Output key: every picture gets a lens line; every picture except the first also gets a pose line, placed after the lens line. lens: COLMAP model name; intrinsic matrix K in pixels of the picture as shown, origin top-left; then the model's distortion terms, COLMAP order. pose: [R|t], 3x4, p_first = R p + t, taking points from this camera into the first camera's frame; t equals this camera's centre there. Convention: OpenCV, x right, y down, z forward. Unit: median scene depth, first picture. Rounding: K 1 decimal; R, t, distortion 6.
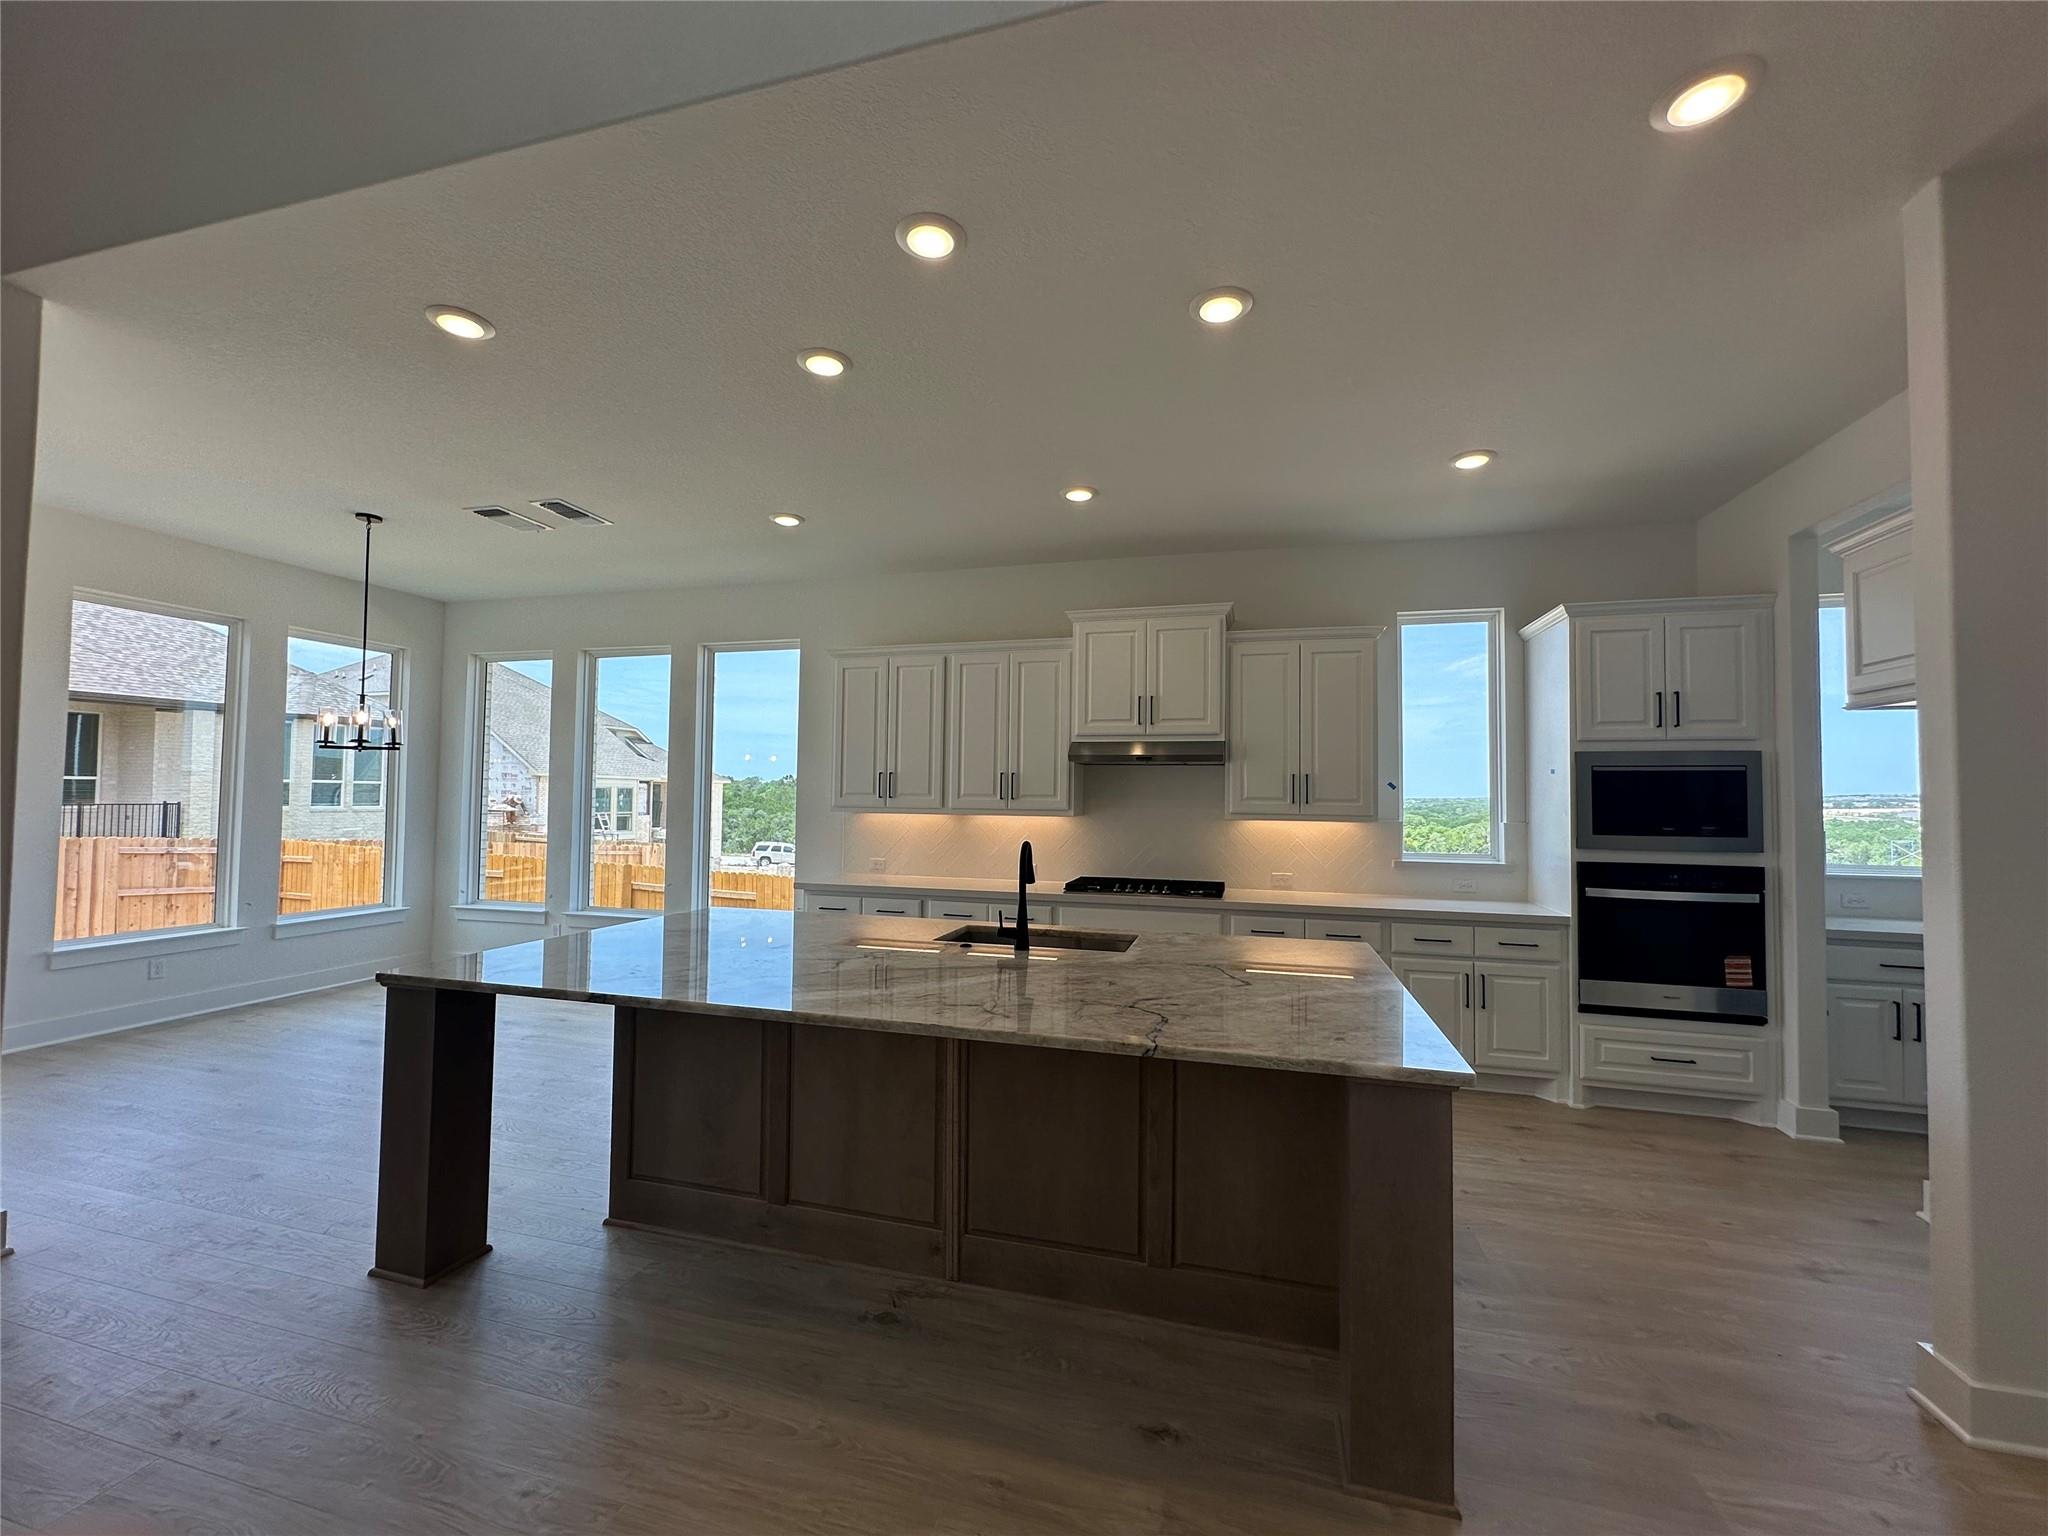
lens RADIAL K [[822.9, 0, 1026.9], [0, 822.9, 770.3], [0, 0, 1]] dist [-0.001180, -0.000128]
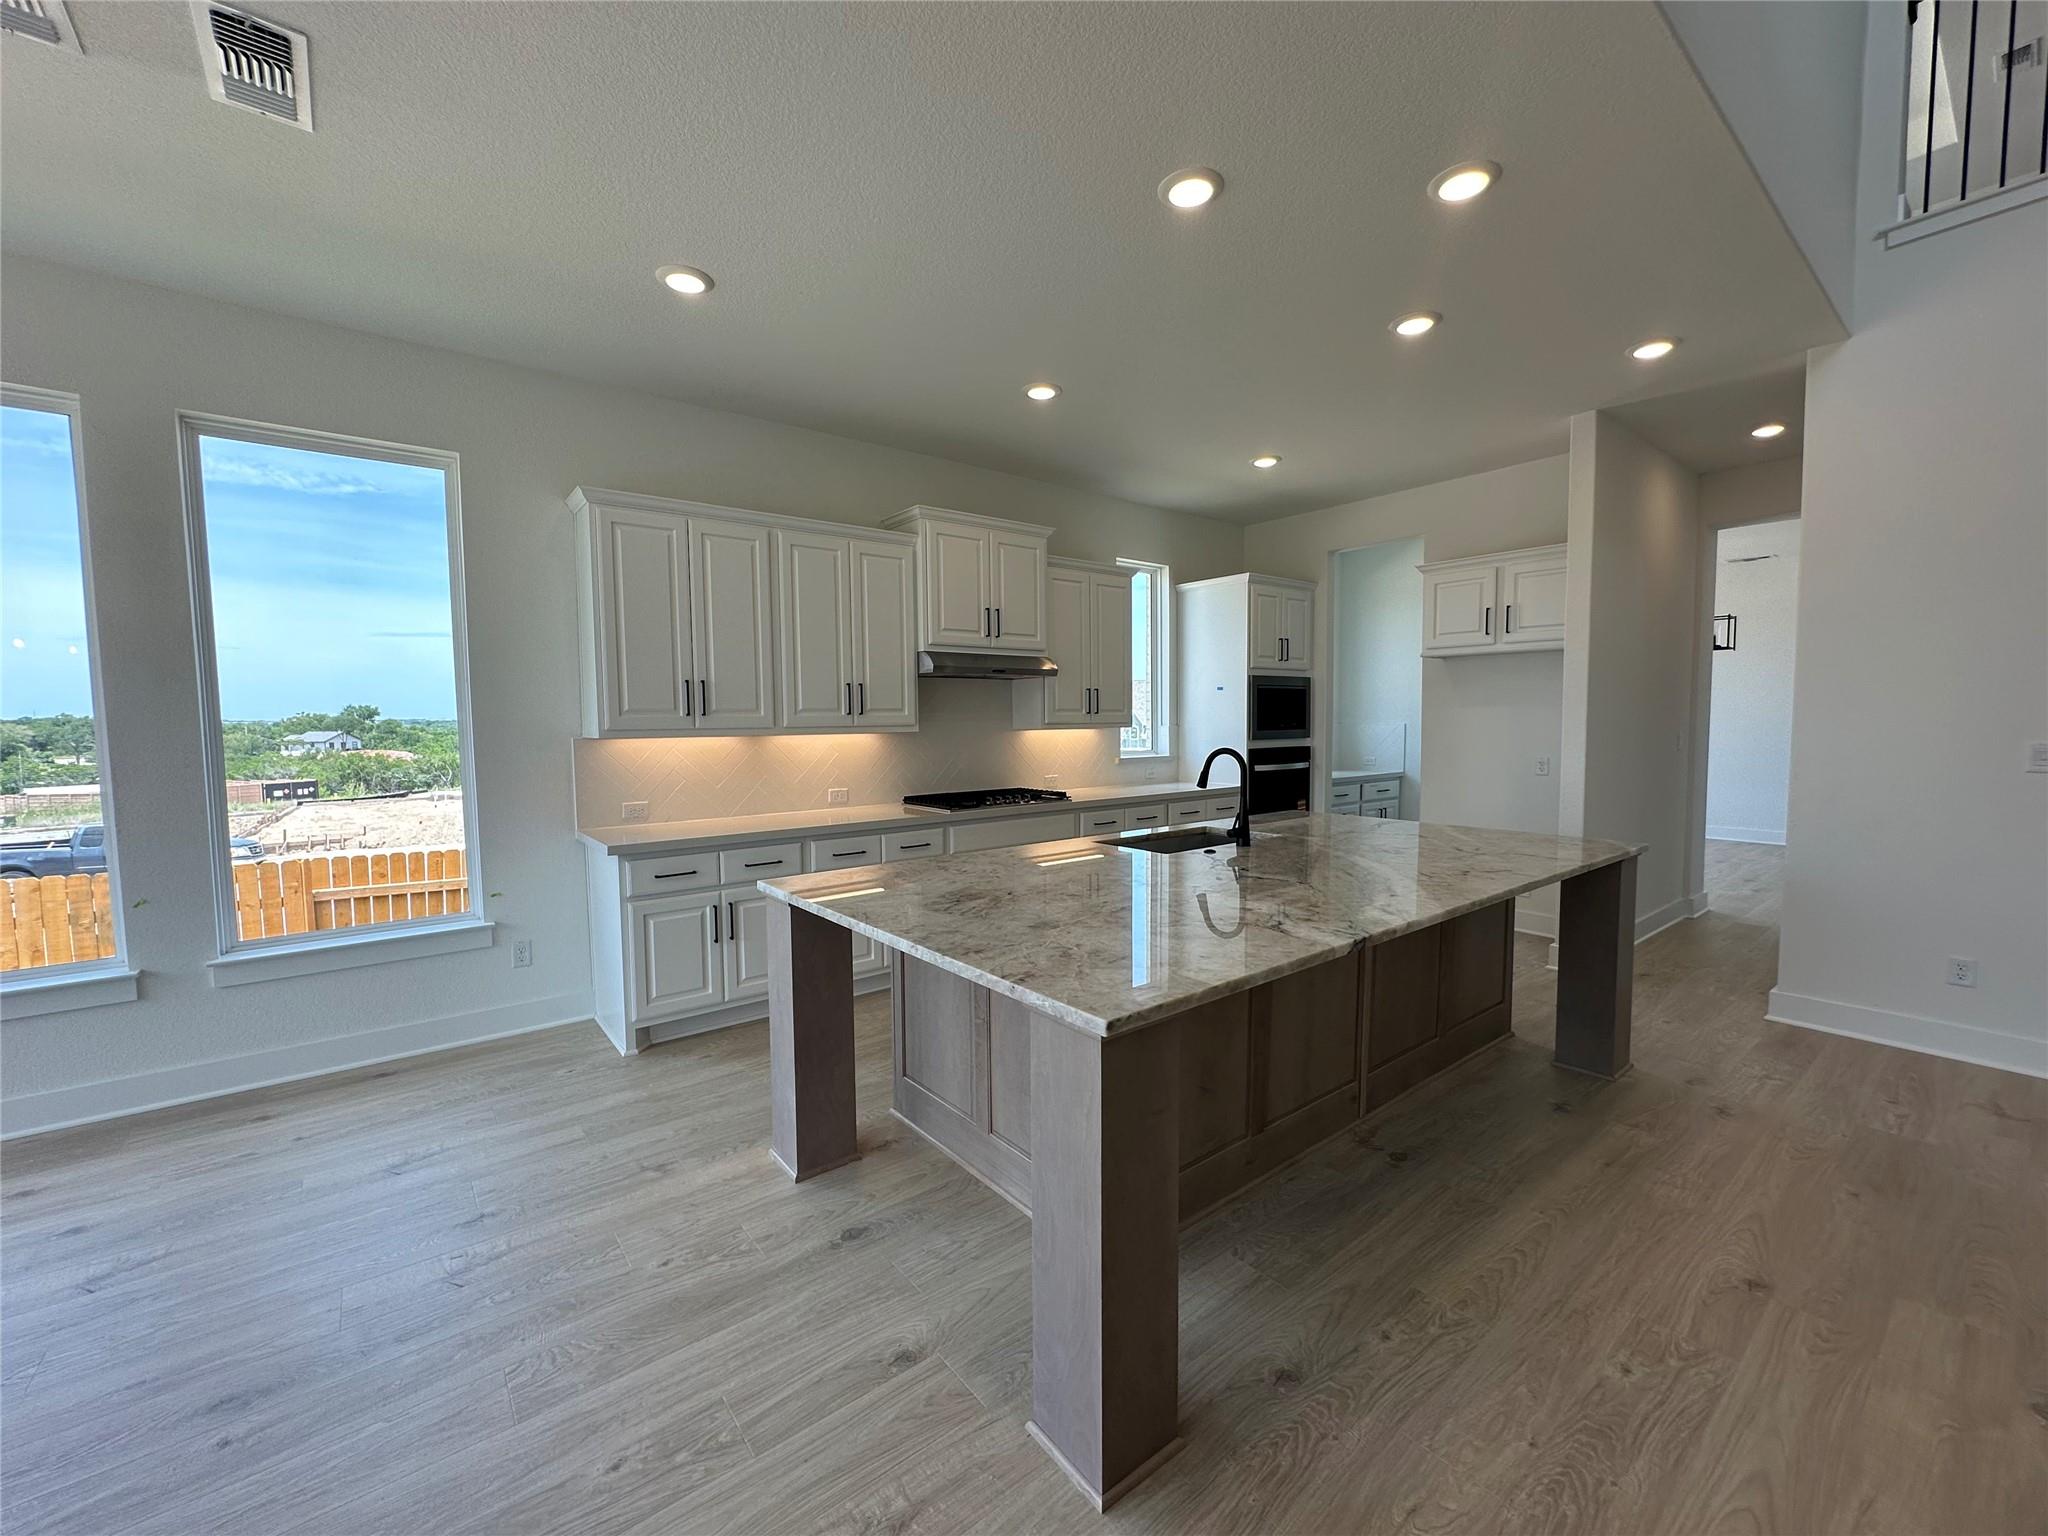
lens RADIAL K [[822.9, 0, 1026.9], [0, 822.9, 770.3], [0, 0, 1]] dist [-0.001180, -0.000128]
pose [[0.590608, -0.071053, 0.803825, -0.658215], [-0.012798, 0.995166, 0.097369, 0.007337], [-0.806857, -0.067794, 0.586844, 0.371704]]
